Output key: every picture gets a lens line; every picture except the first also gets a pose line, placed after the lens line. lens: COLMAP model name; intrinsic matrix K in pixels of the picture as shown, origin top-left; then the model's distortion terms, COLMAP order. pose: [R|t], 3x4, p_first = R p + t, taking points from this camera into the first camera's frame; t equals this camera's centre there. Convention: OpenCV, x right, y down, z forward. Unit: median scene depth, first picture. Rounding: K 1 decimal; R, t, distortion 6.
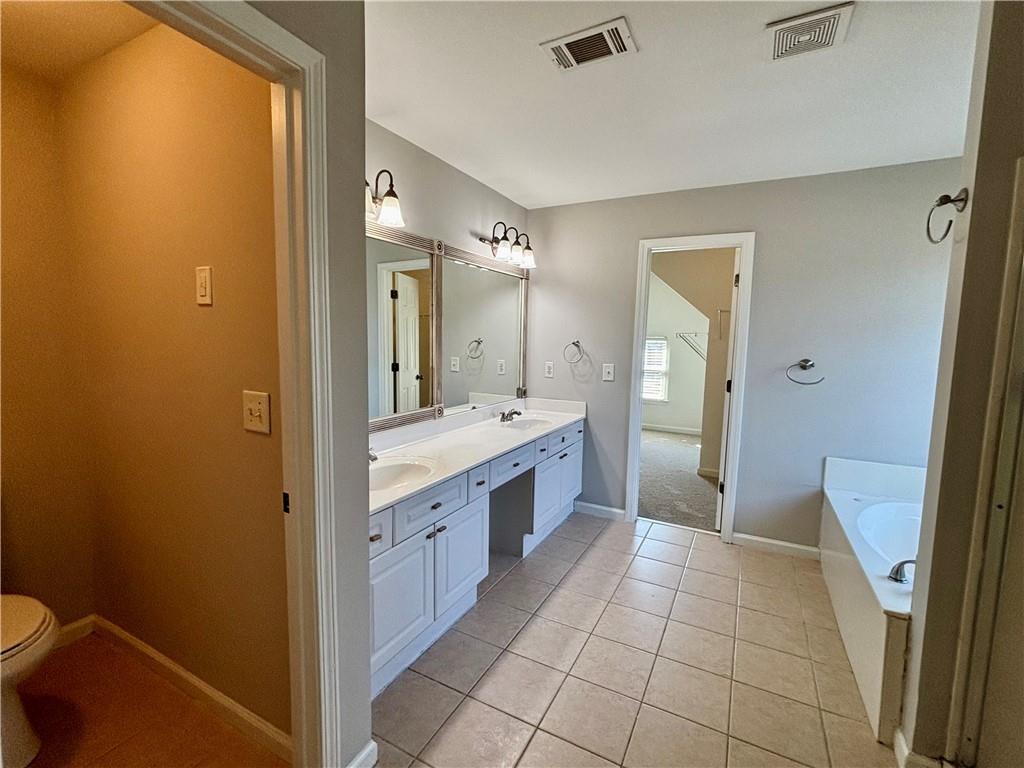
lens RADIAL K [[456.5, 0, 512.0], [0, 456.5, 384.0], [0, 0, 1]] dist [0.009999, 0.000210]
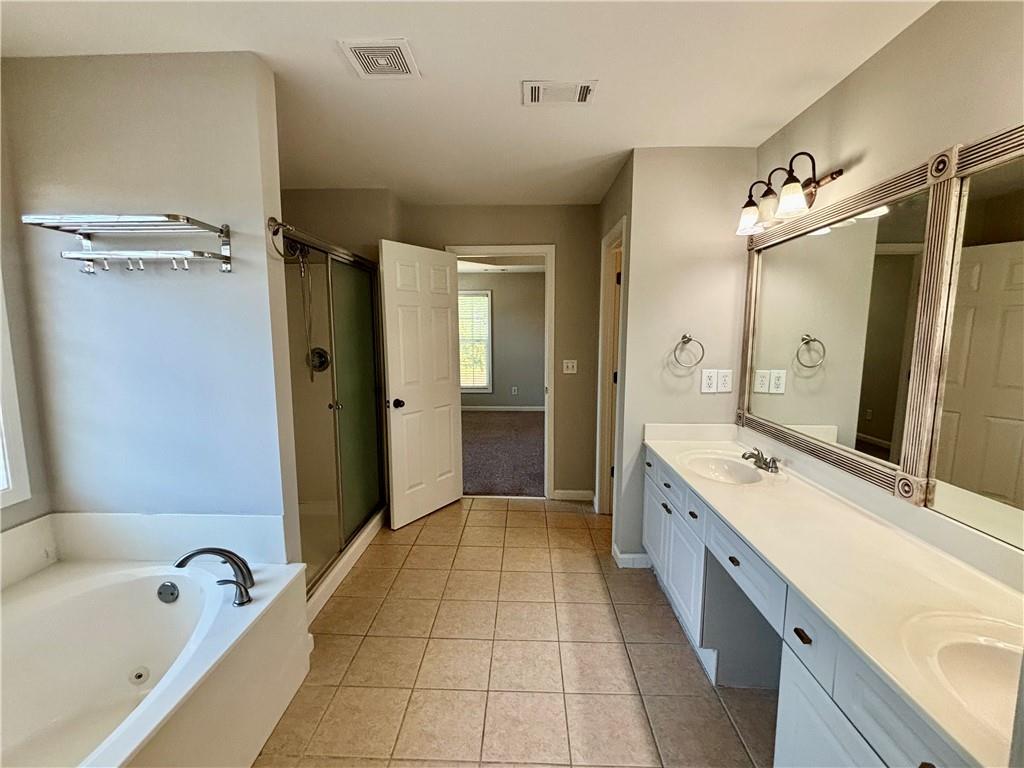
lens RADIAL K [[456.5, 0, 512.0], [0, 456.5, 384.0], [0, 0, 1]] dist [0.009999, 0.000210]
pose [[-0.898851, 0.034245, -0.436915, 0.626480], [-0.061339, 0.977299, 0.202792, -0.177249], [0.433941, 0.209080, -0.876345, 1.633890]]
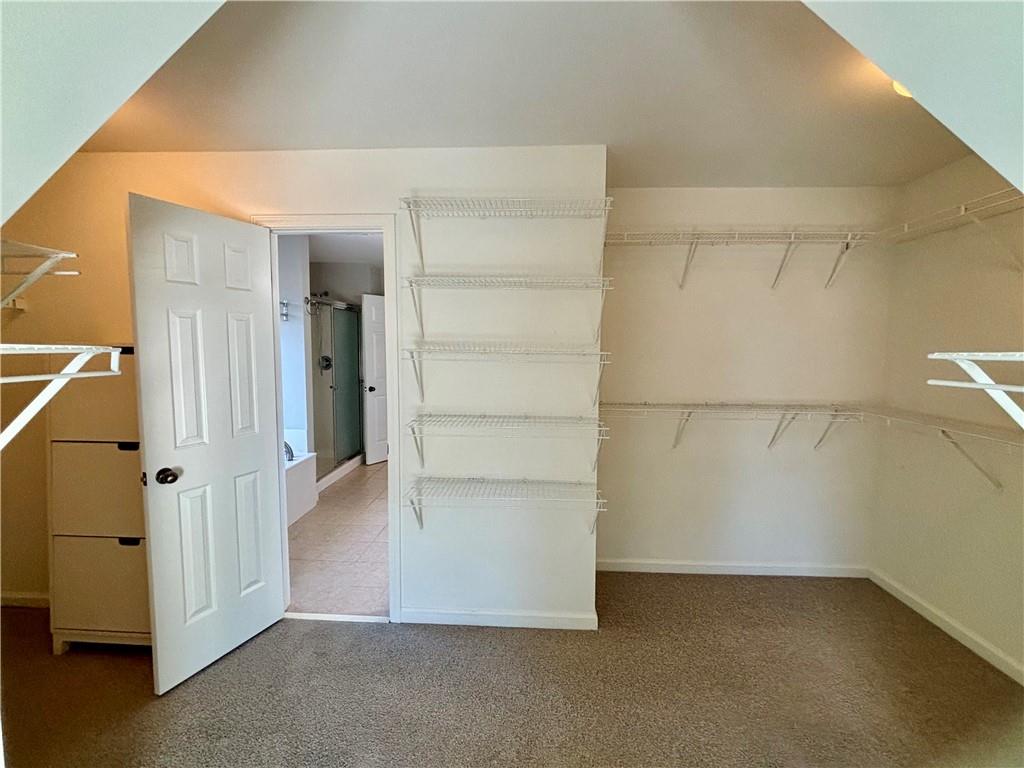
lens RADIAL K [[456.5, 0, 512.0], [0, 456.5, 384.0], [0, 0, 1]] dist [0.009999, 0.000210]
pose [[-0.906717, 0.009981, -0.421623, 0.673229], [-0.065974, 0.984055, 0.165175, -0.290495], [0.416548, 0.177583, -0.891601, 2.772063]]
